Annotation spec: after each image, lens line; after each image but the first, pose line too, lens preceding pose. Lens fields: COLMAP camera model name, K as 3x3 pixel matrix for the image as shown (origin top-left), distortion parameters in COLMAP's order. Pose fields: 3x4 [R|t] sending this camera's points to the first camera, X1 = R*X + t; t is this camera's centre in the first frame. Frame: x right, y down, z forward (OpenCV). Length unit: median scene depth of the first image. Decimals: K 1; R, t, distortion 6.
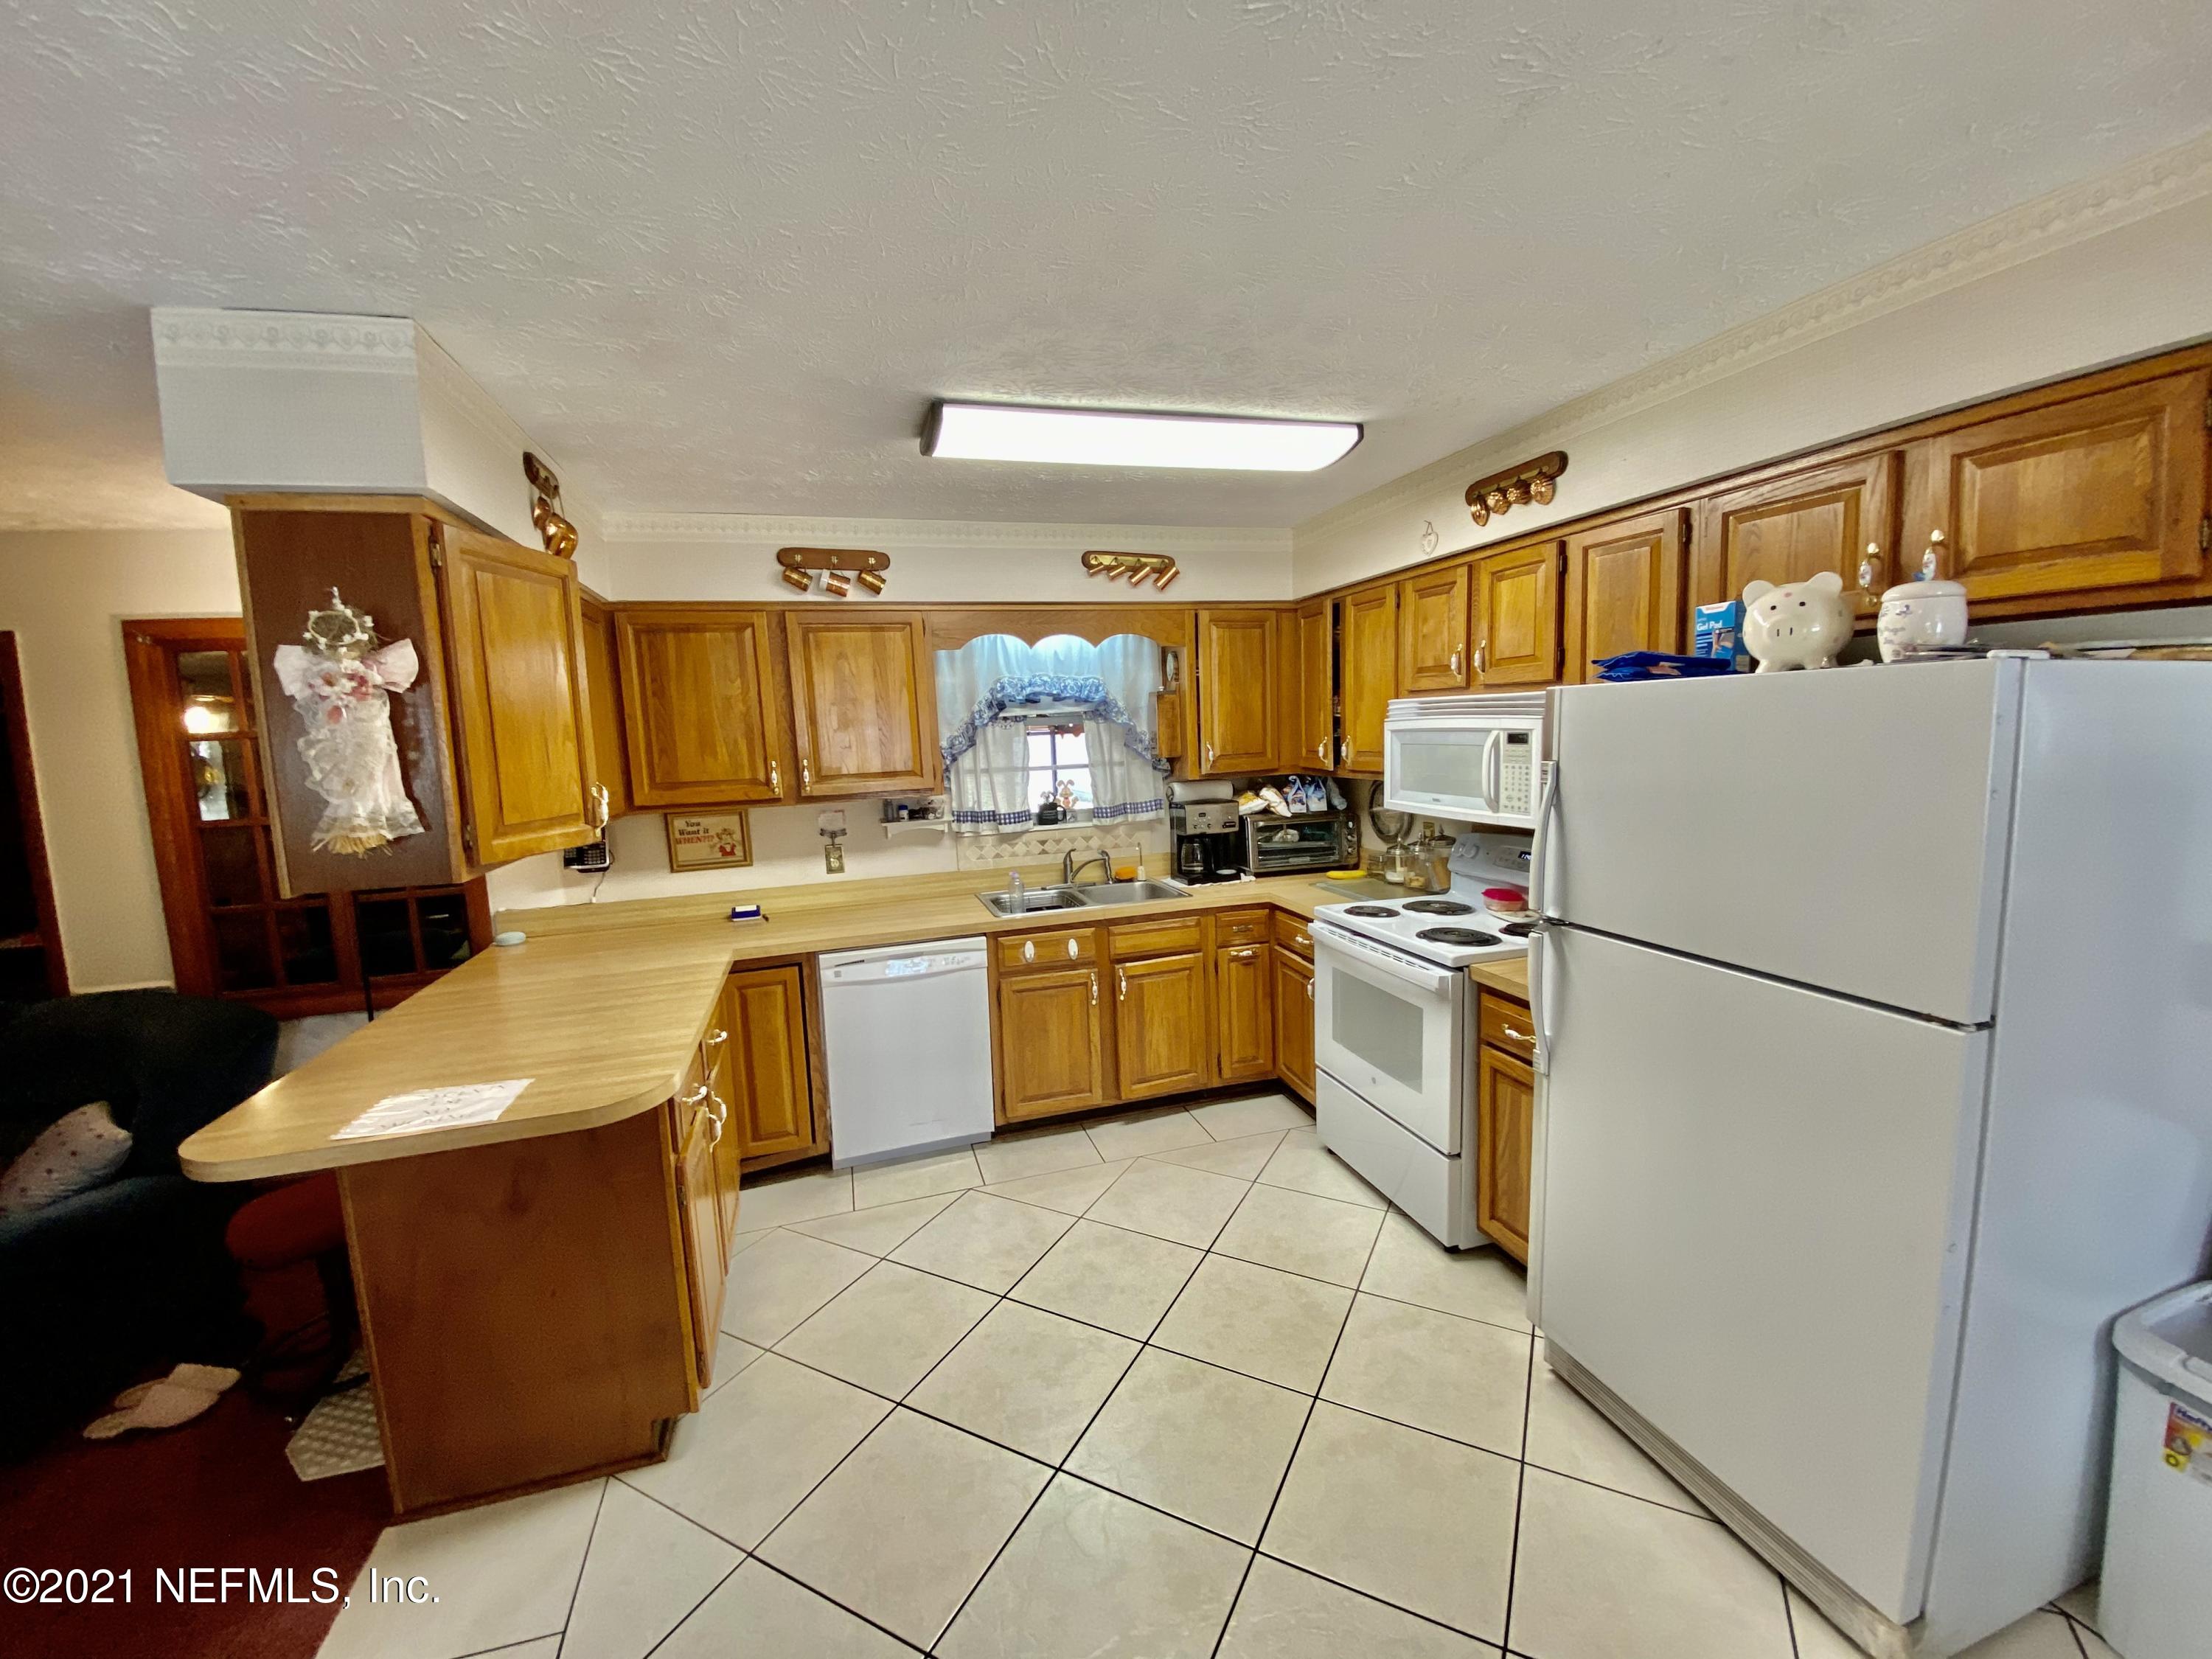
lens RADIAL K [[890.3, 0, 1104.1], [0, 890.3, 828.6], [0, 0, 1]] dist [0.007802, -0.014868]
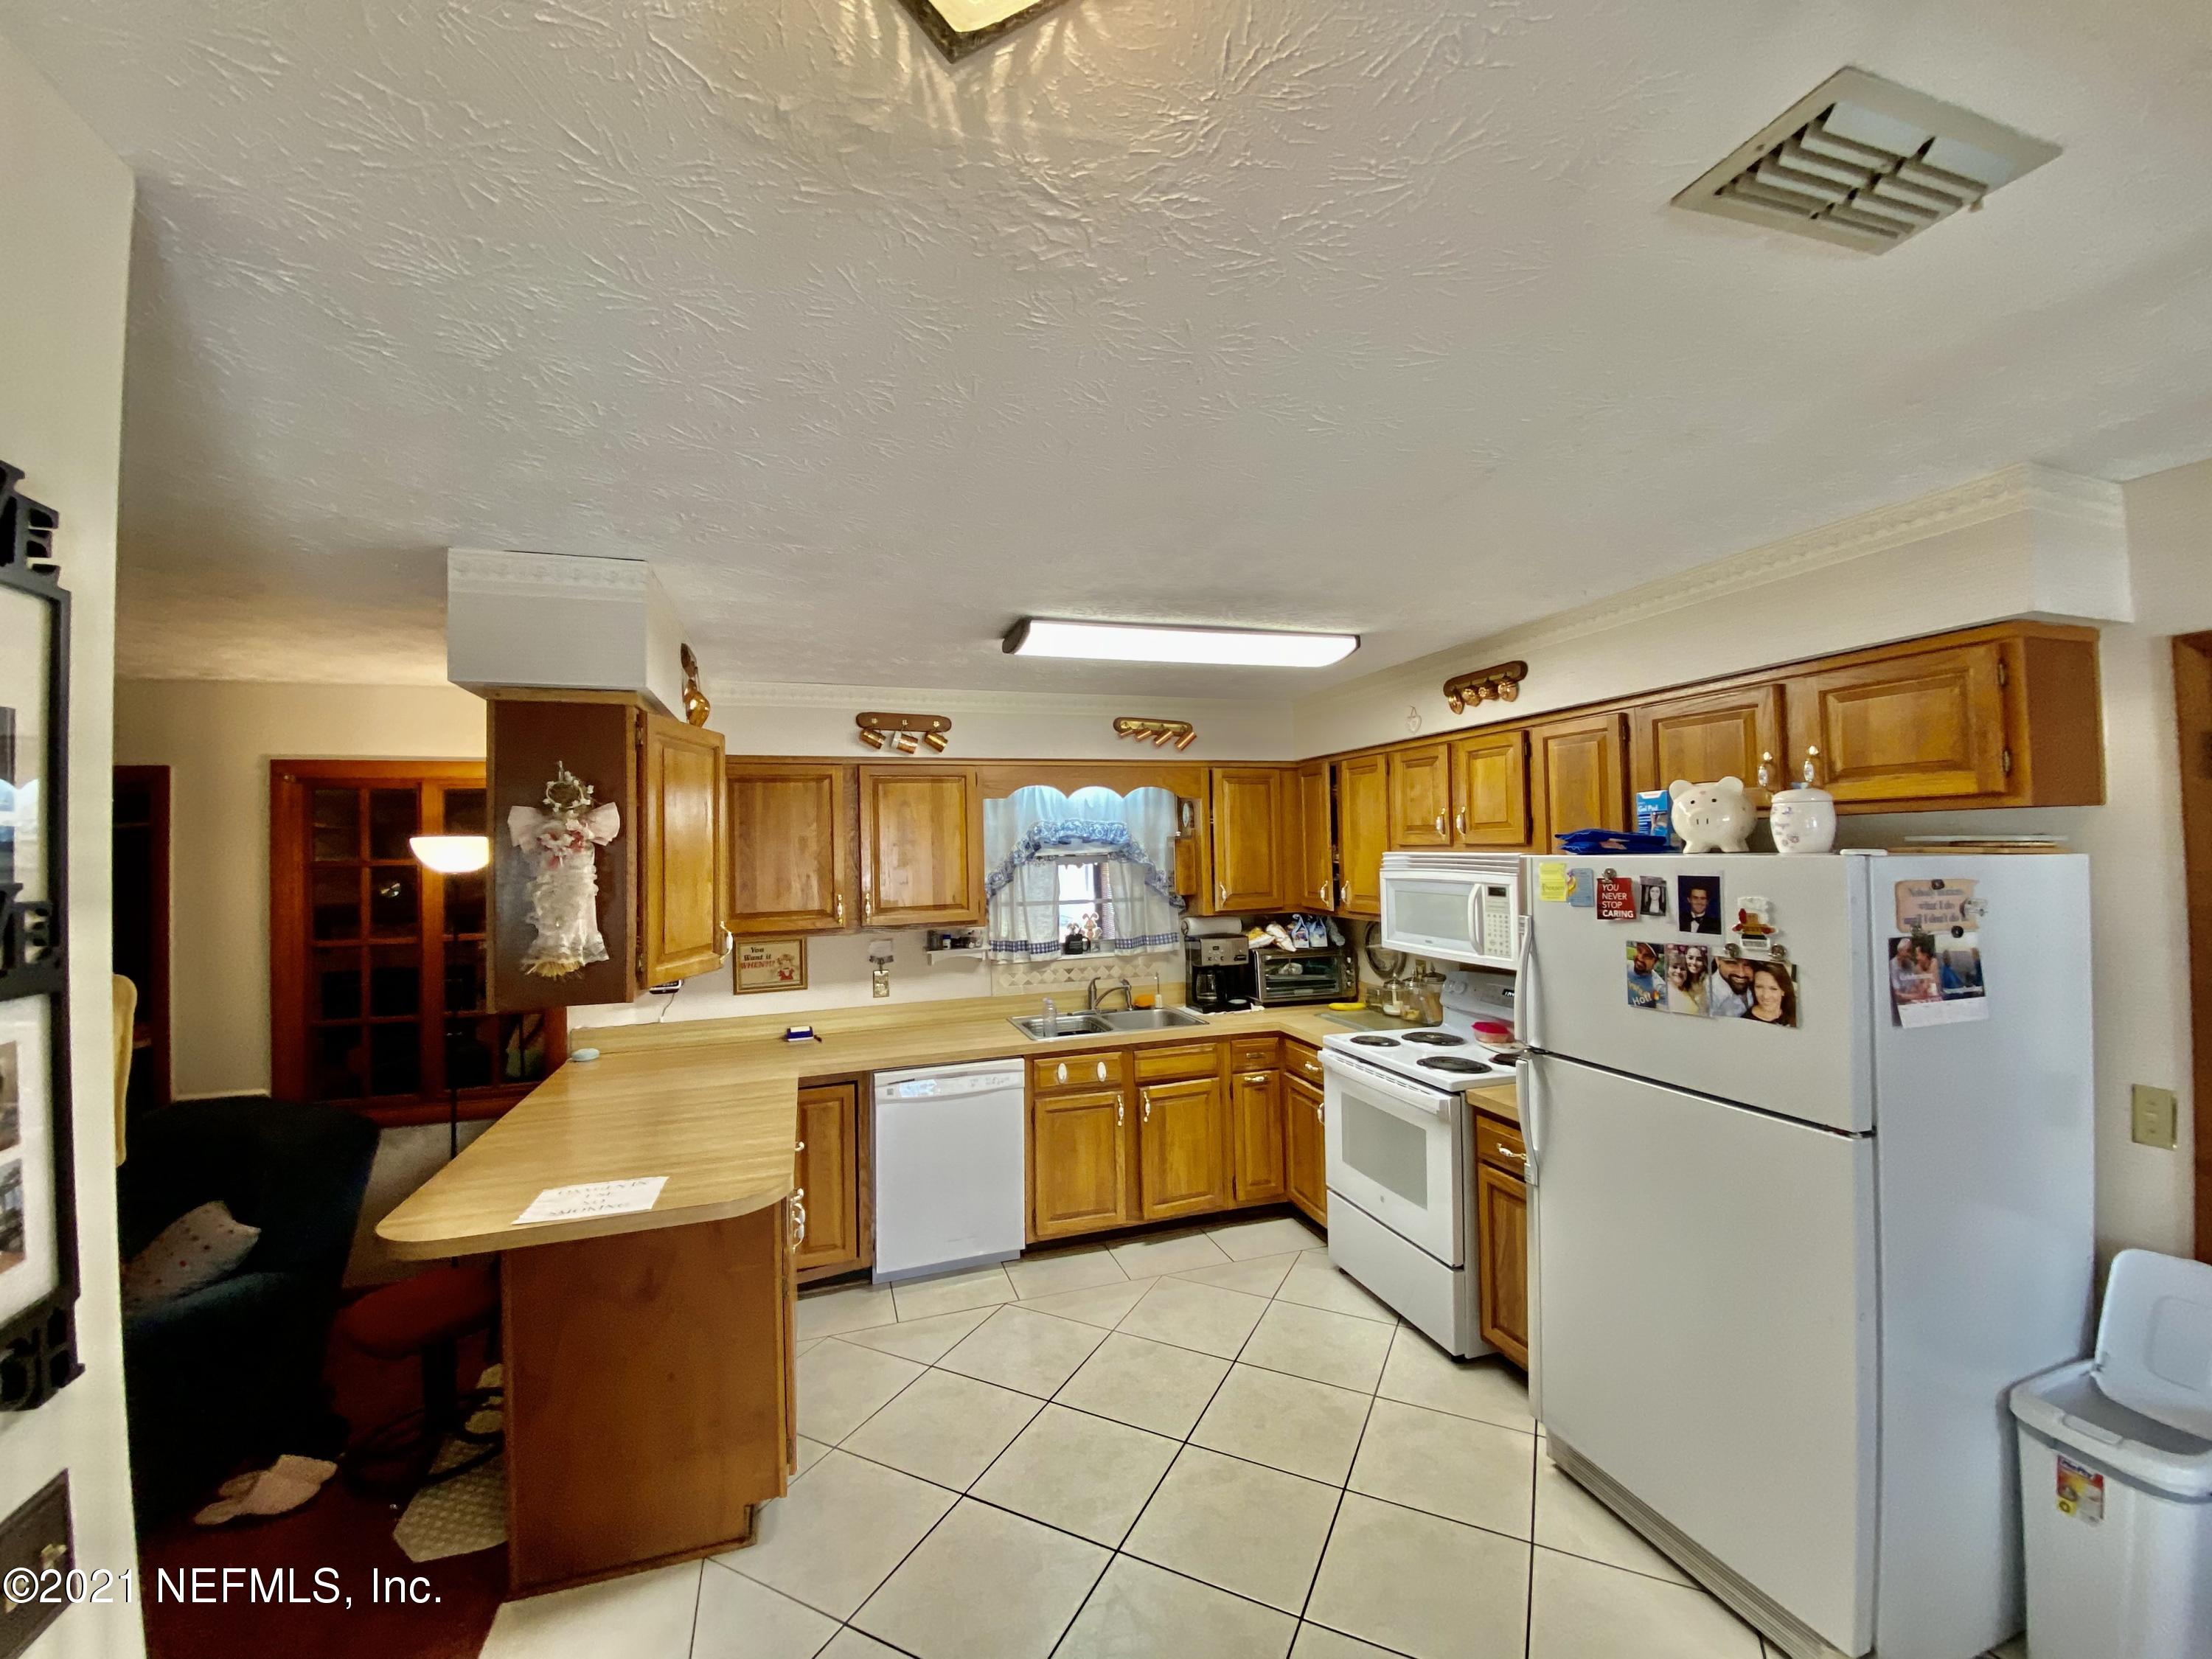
lens RADIAL K [[890.3, 0, 1101.7], [0, 890.3, 823.8], [0, 0, 1]] dist [0.007802, -0.014868]
pose [[0.999611, 0.020553, 0.018872, -0.070799], [-0.017610, 0.989319, -0.144702, -0.009032], [-0.021644, 0.144313, 0.989295, -0.142497]]
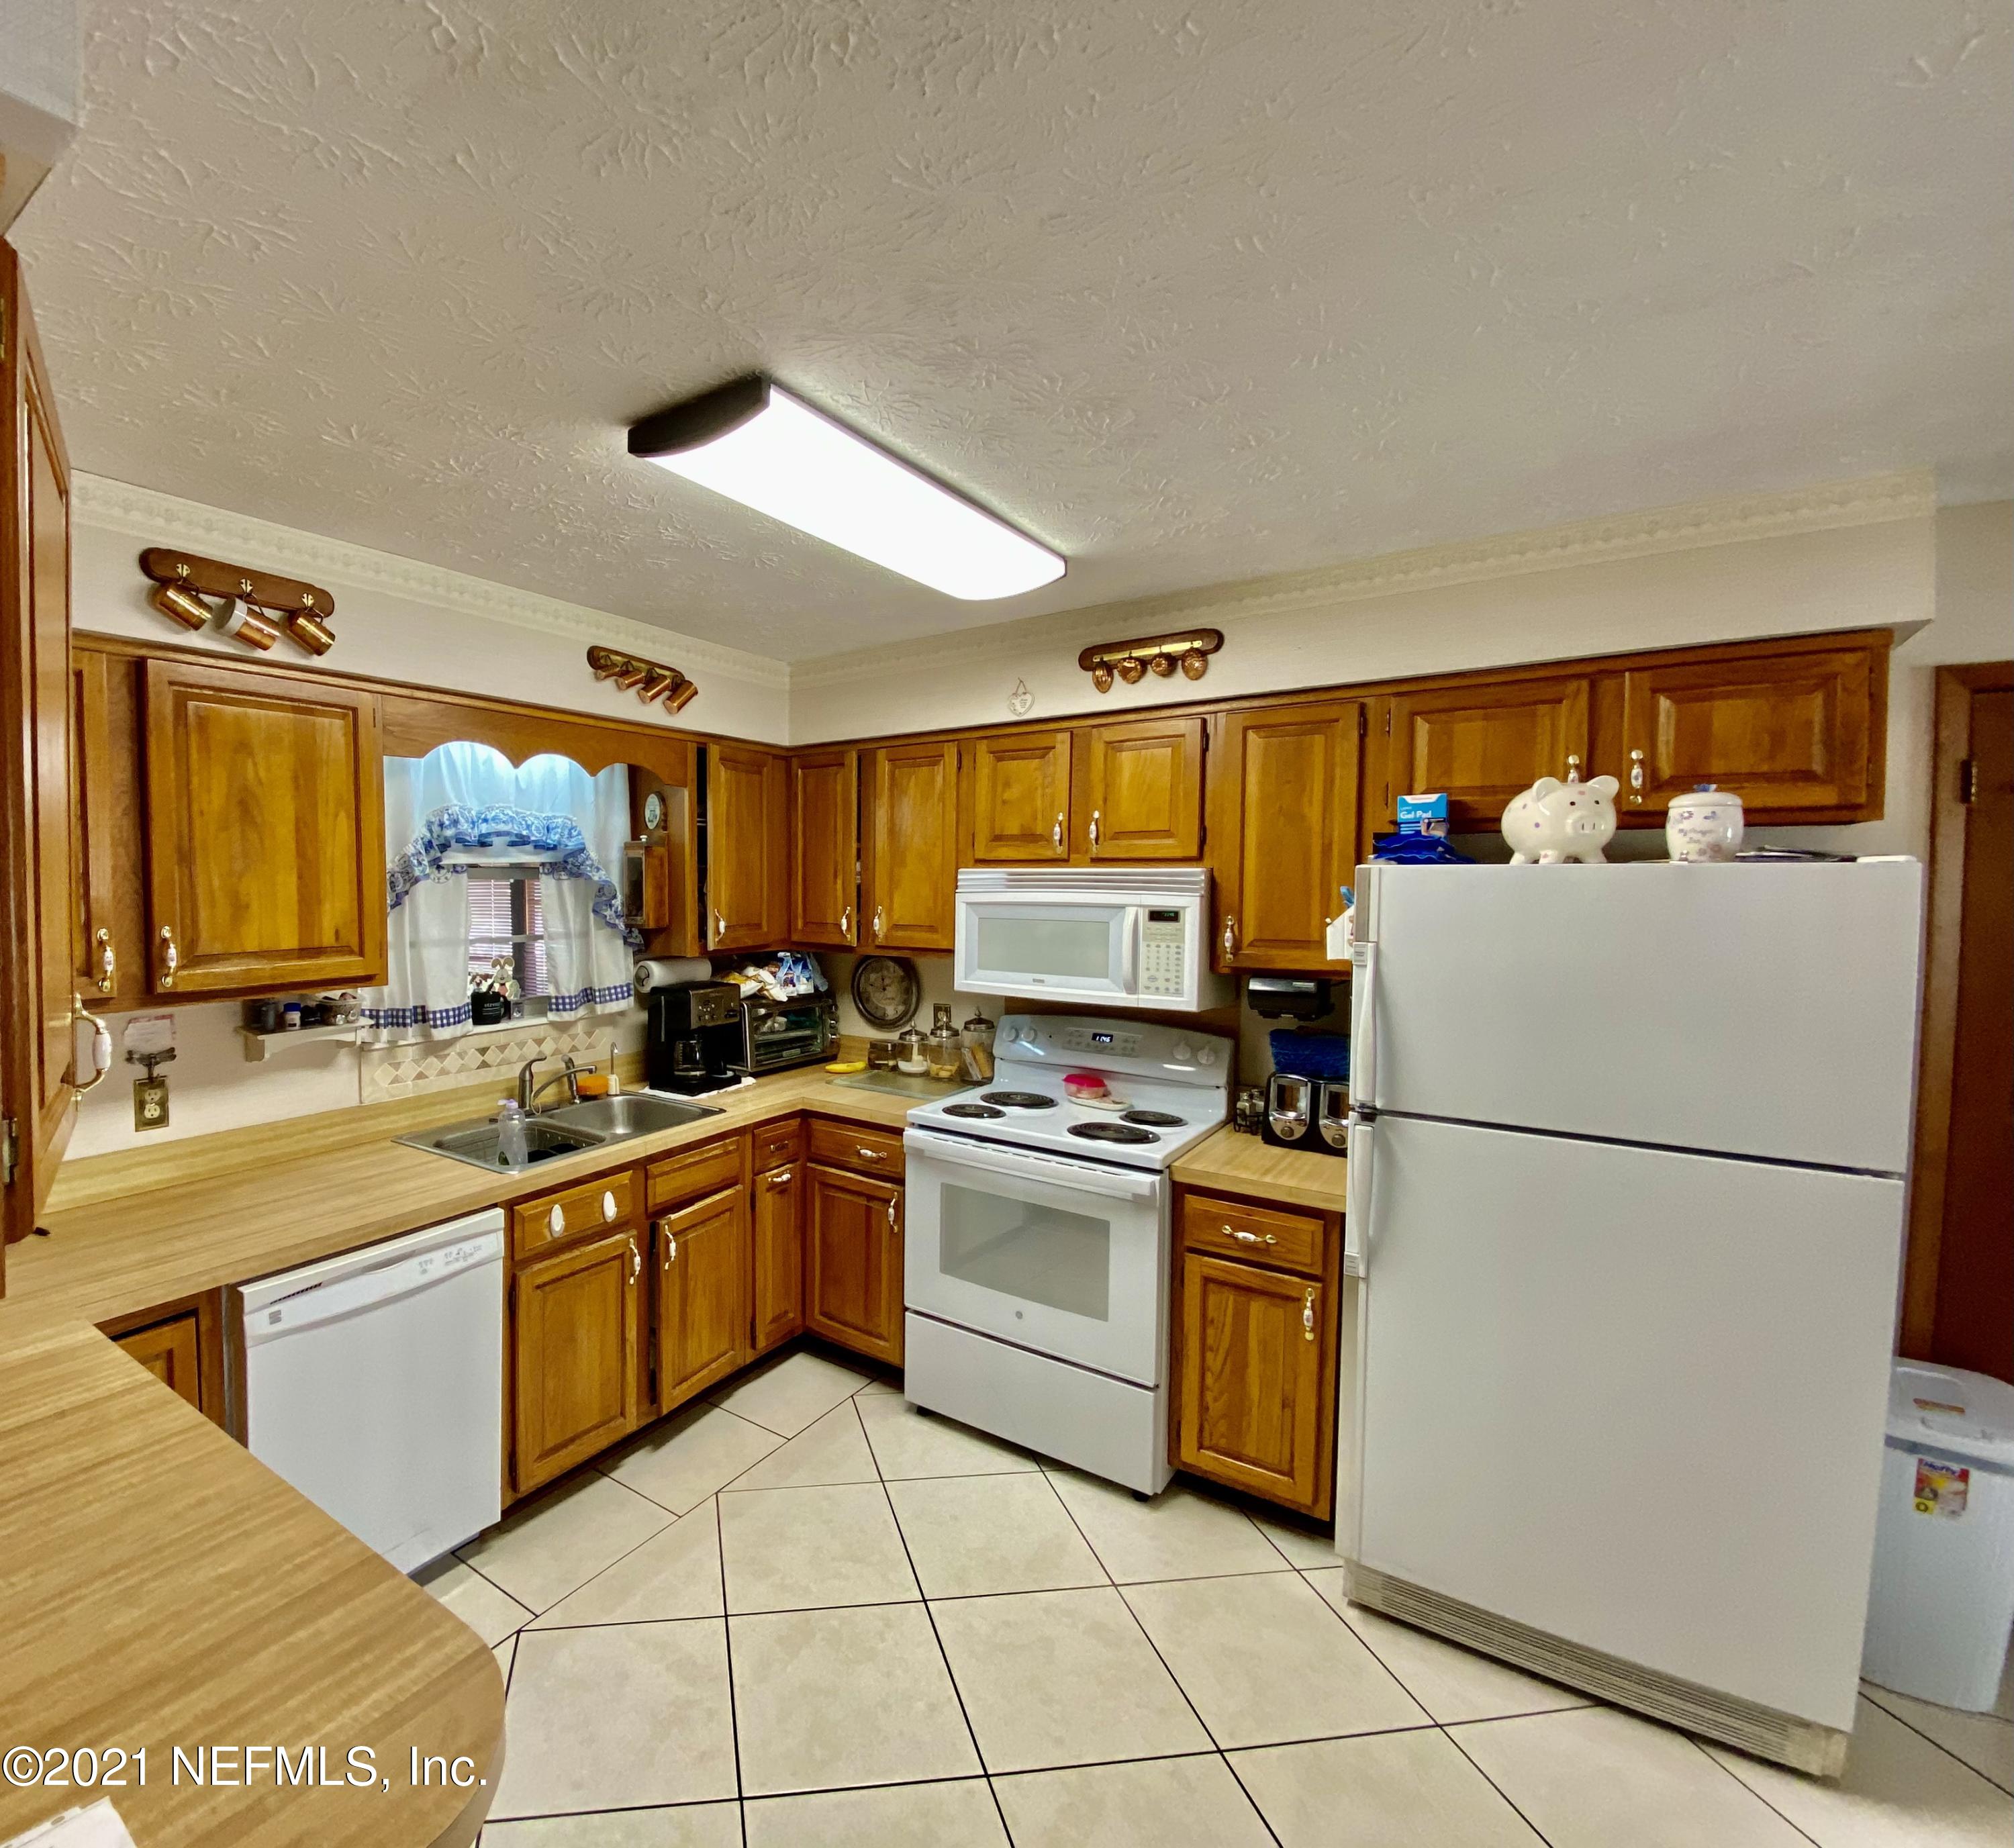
lens RADIAL K [[982.5, 0, 813.2], [0, 982.5, 917.2], [0, 0, 1]] dist [-0.000709, -0.011448]
pose [[0.825155, 0.017963, 0.564620, -0.382994], [0.032568, 0.996319, -0.079293, -0.025074], [-0.563966, 0.083818, 0.821533, 0.306320]]
